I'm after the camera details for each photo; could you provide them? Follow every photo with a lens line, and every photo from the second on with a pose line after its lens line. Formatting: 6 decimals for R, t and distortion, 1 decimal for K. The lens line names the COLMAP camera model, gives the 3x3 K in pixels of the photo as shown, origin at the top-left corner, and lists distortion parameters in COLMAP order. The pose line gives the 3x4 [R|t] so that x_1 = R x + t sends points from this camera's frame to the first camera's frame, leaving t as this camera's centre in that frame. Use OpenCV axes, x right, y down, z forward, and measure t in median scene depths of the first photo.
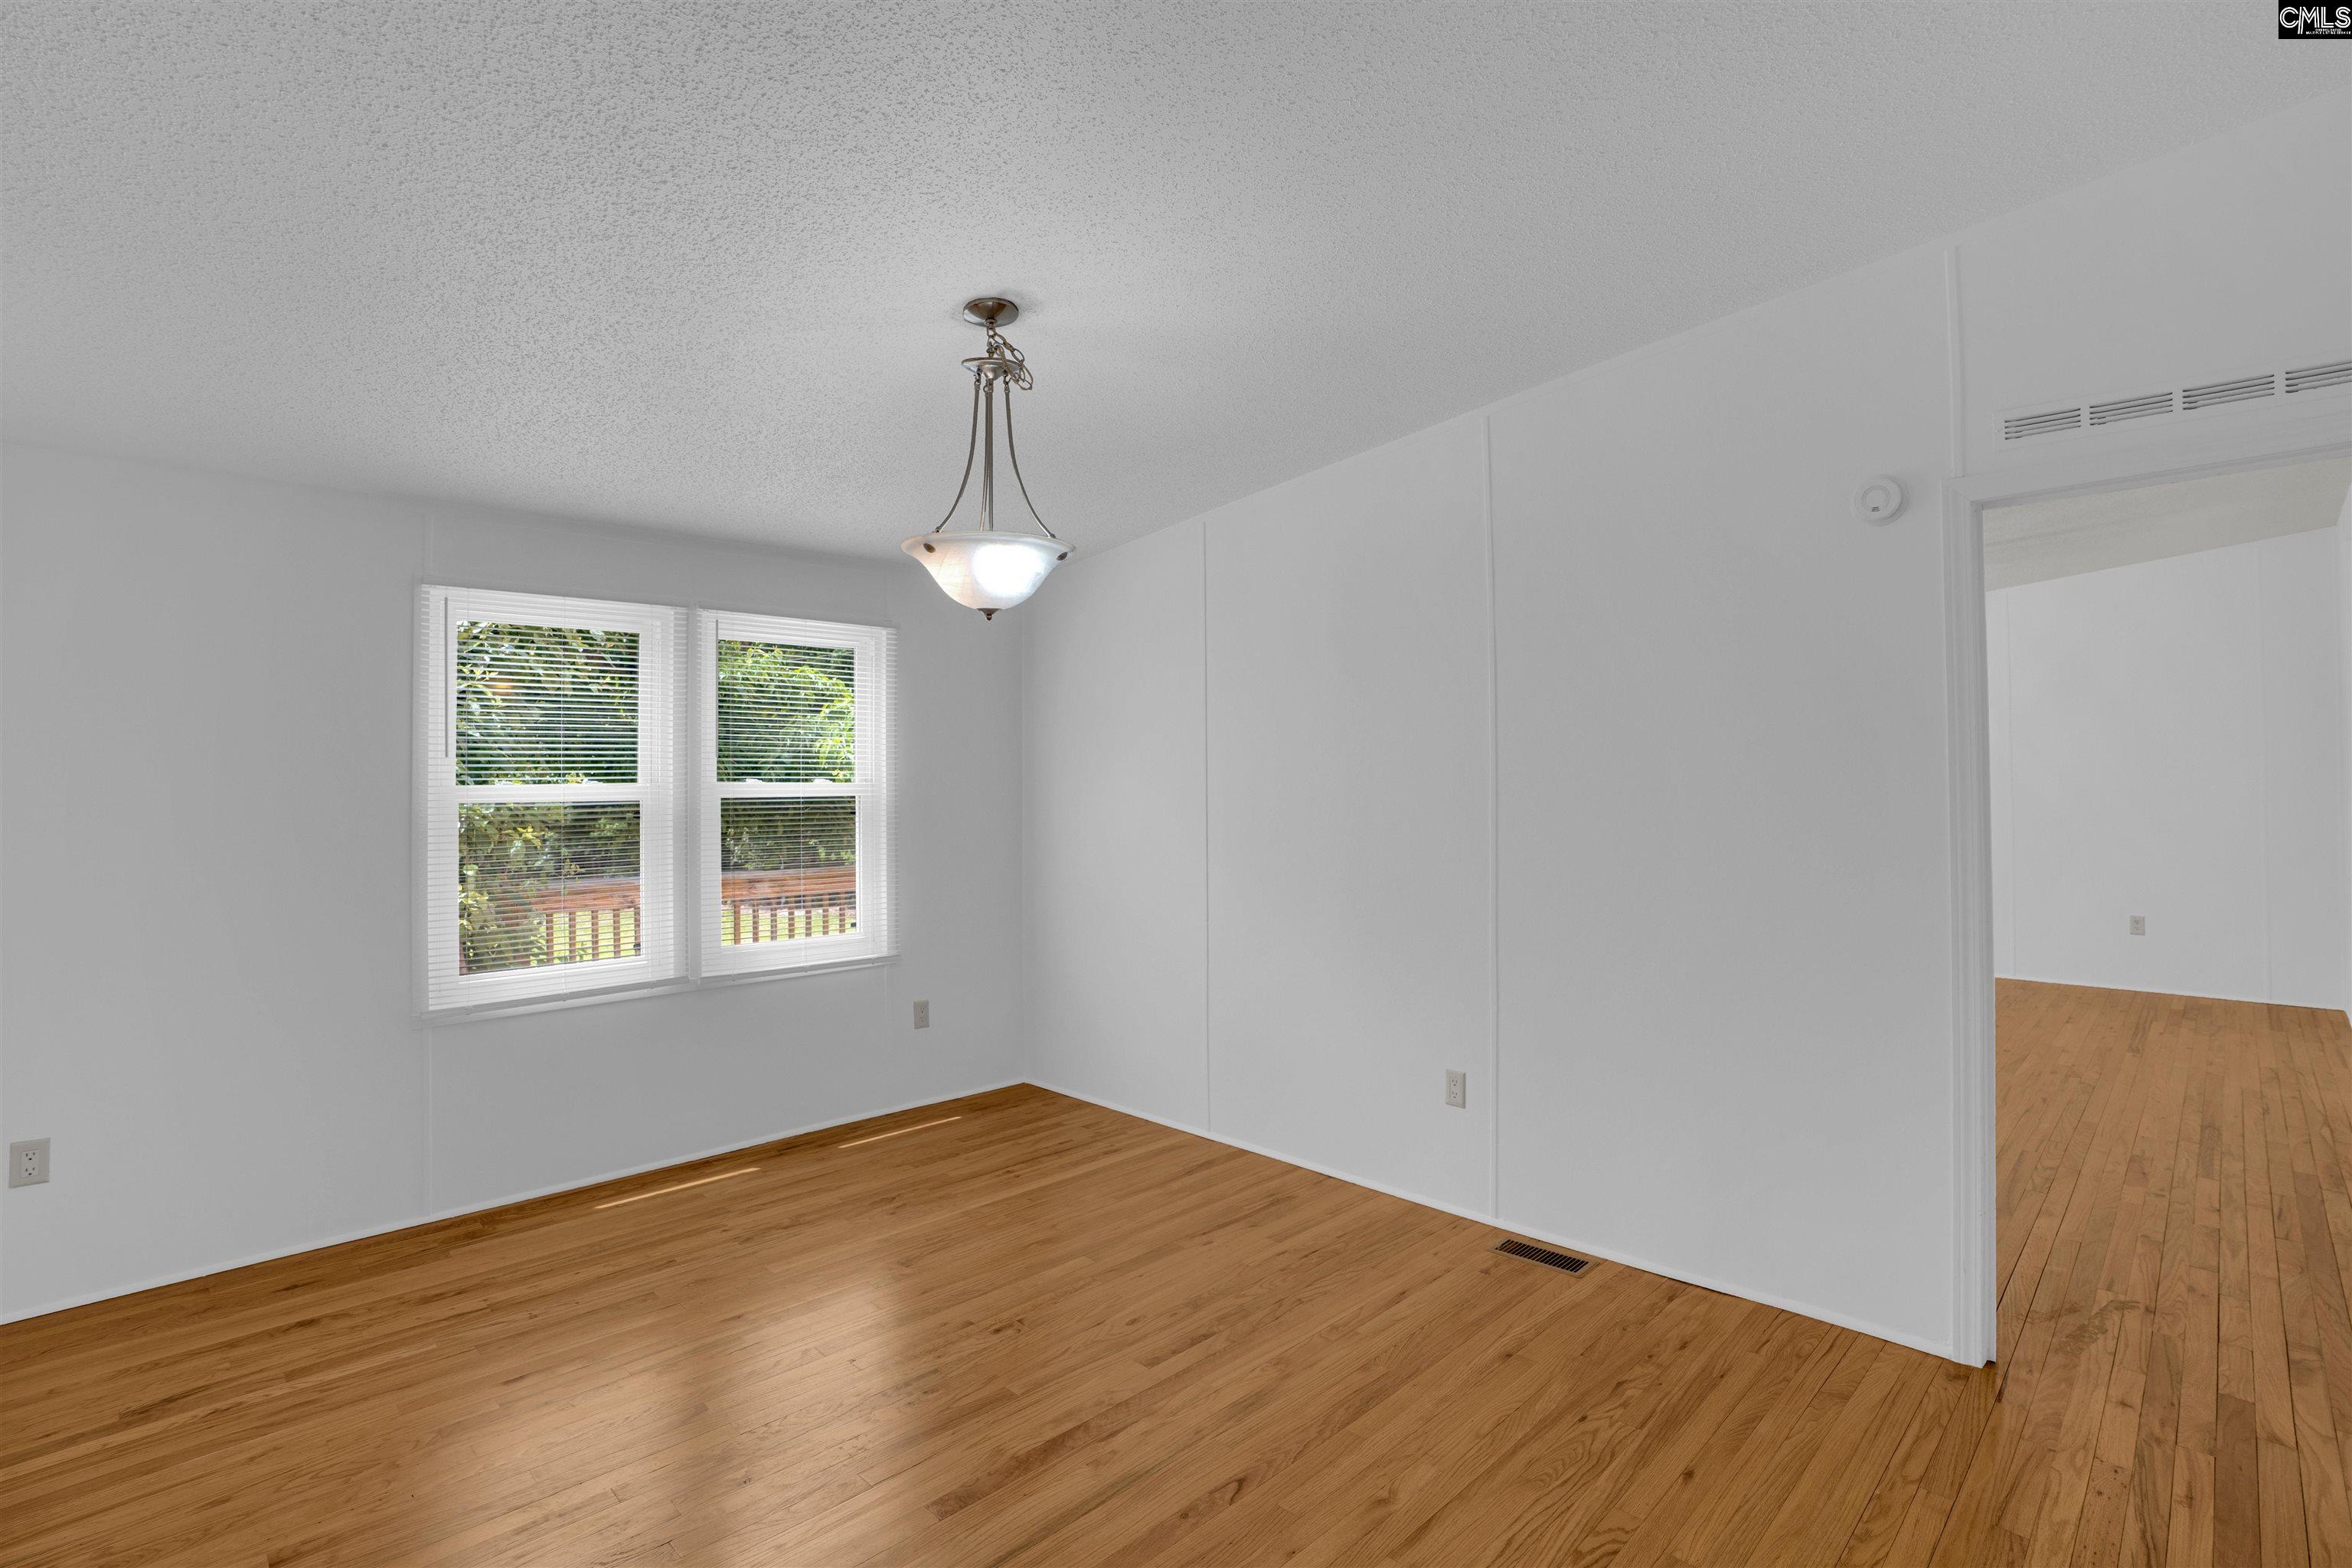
lens RADIAL K [[1094.3, 0, 1181.3], [0, 1094.3, 768.8], [0, 0, 1]] dist [-0.064041, 0.023156]
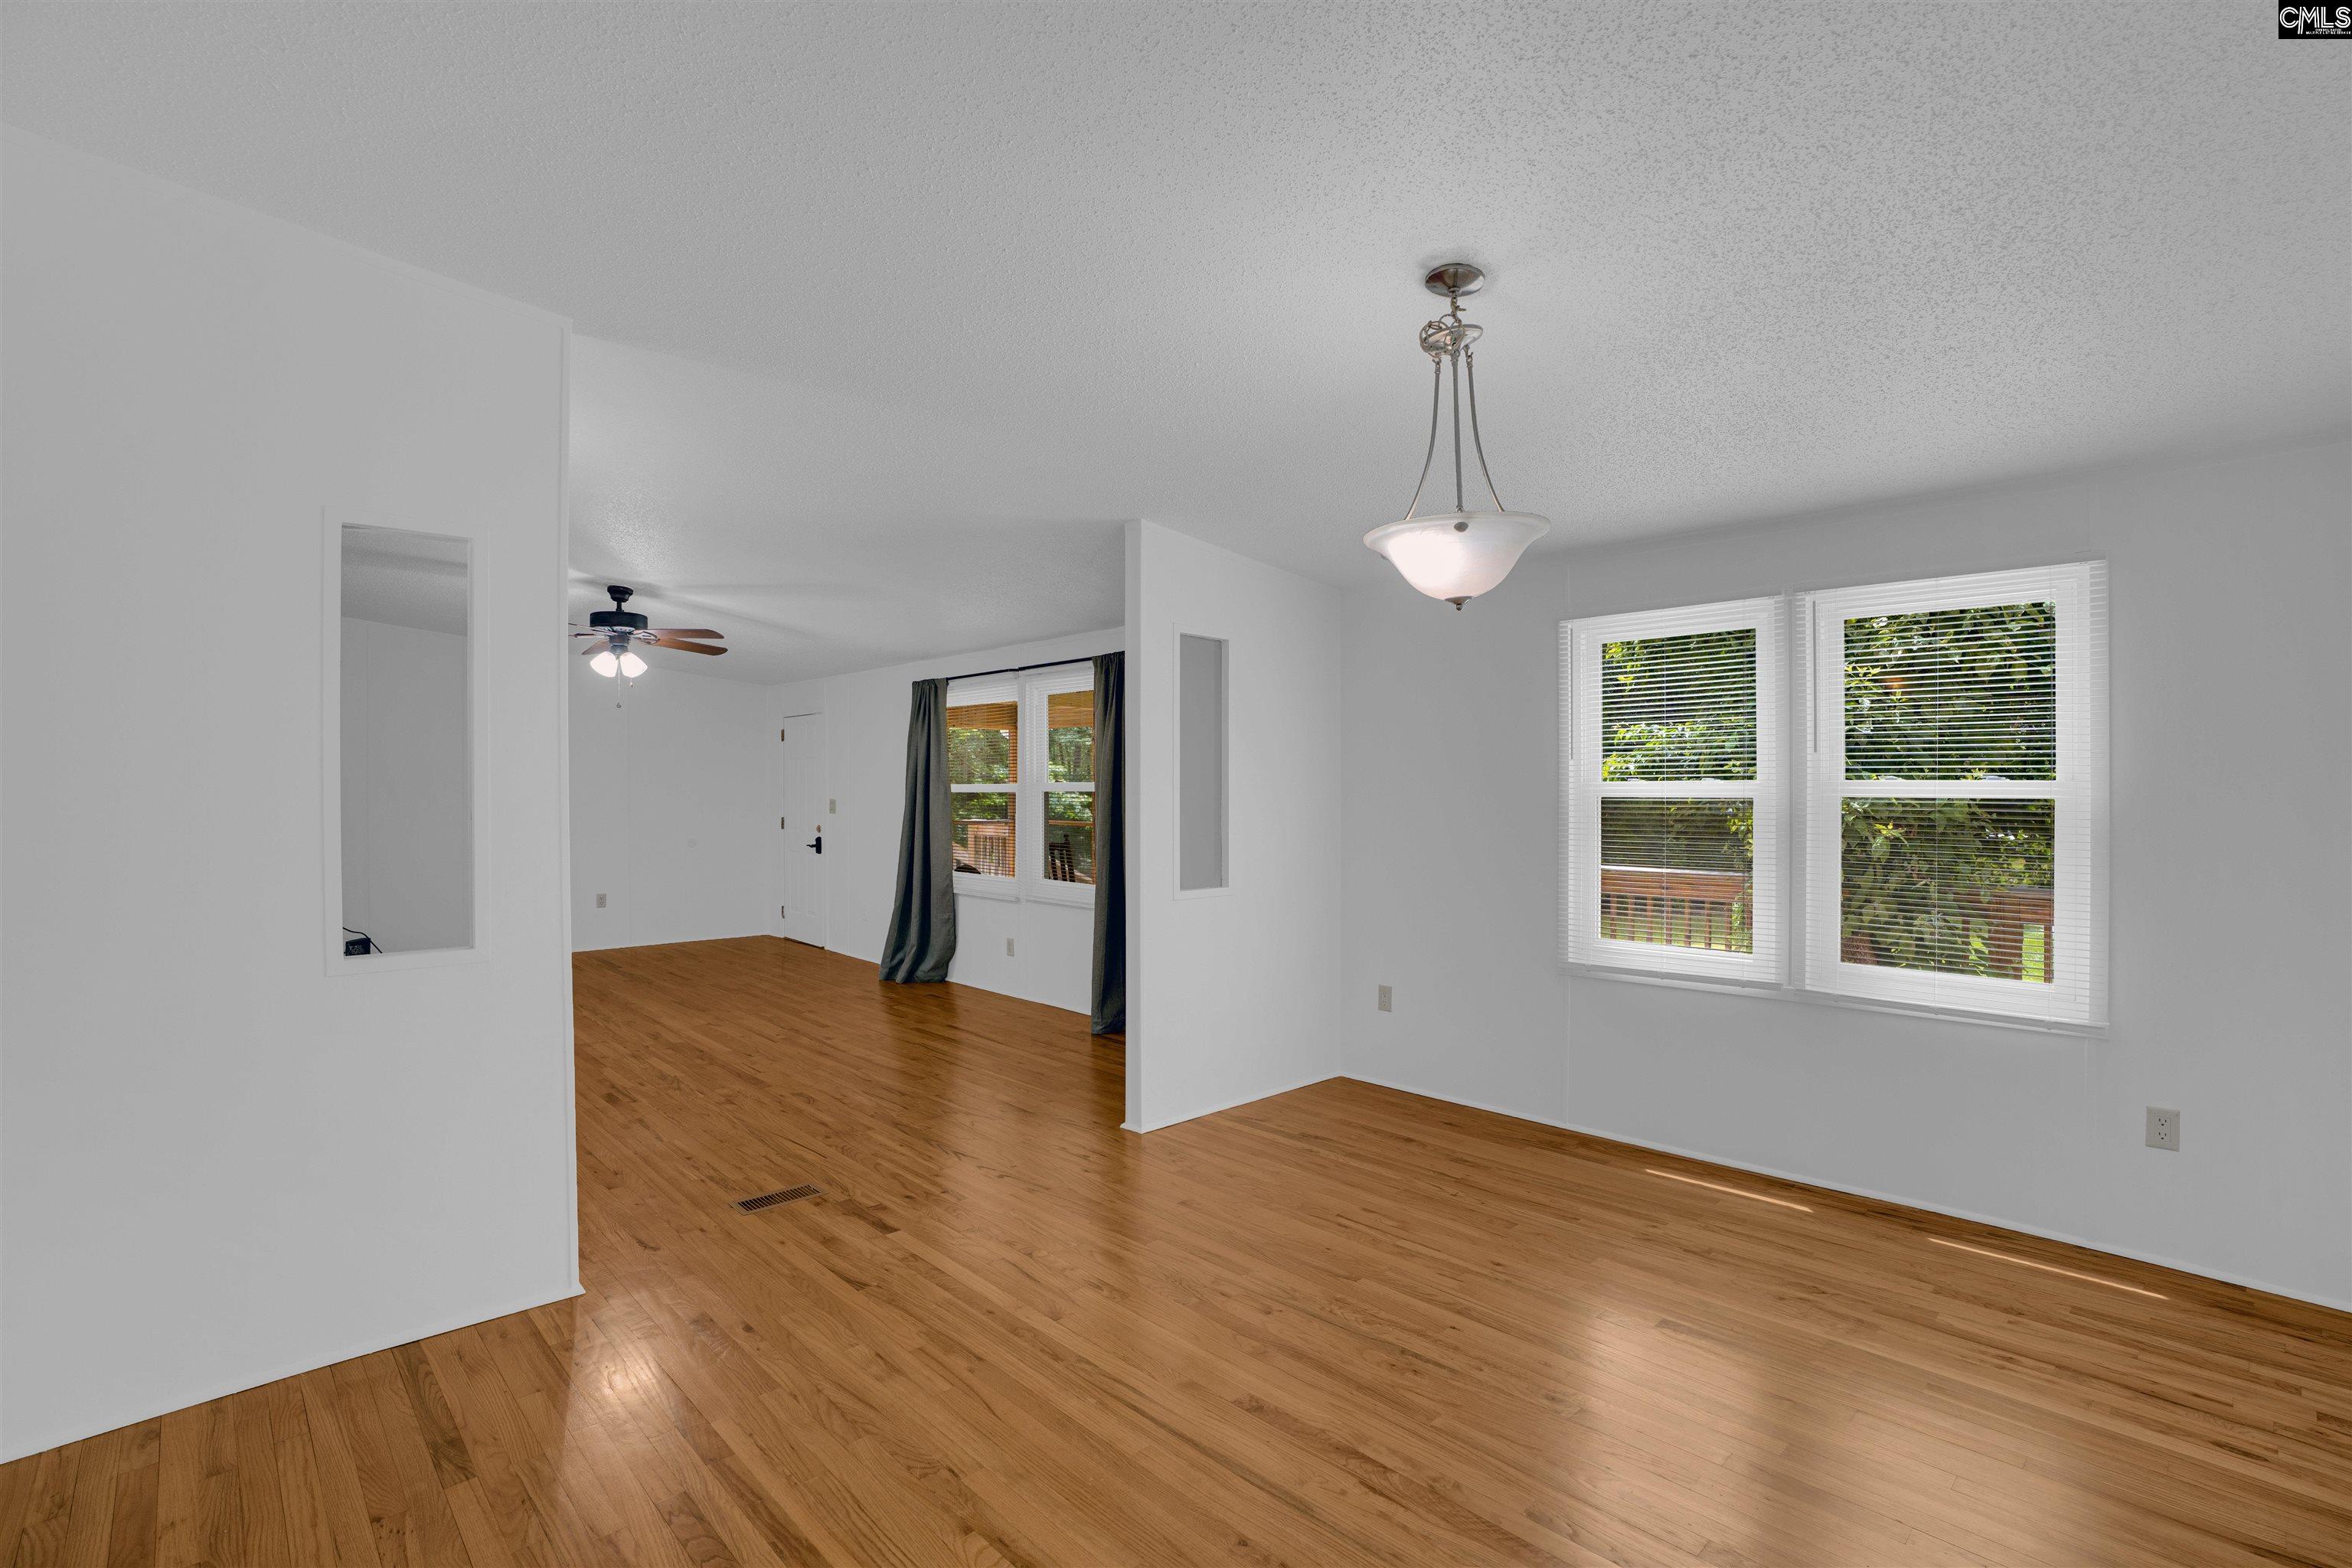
lens RADIAL K [[1094.3, 0, 1181.3], [0, 1094.3, 768.8], [0, 0, 1]] dist [-0.064041, 0.023156]
pose [[-0.020053, -0.004391, -0.999789, 0.522642], [0.011849, 0.999919, -0.004629, 0.001838], [0.999729, -0.011939, -0.019999, 0.518212]]
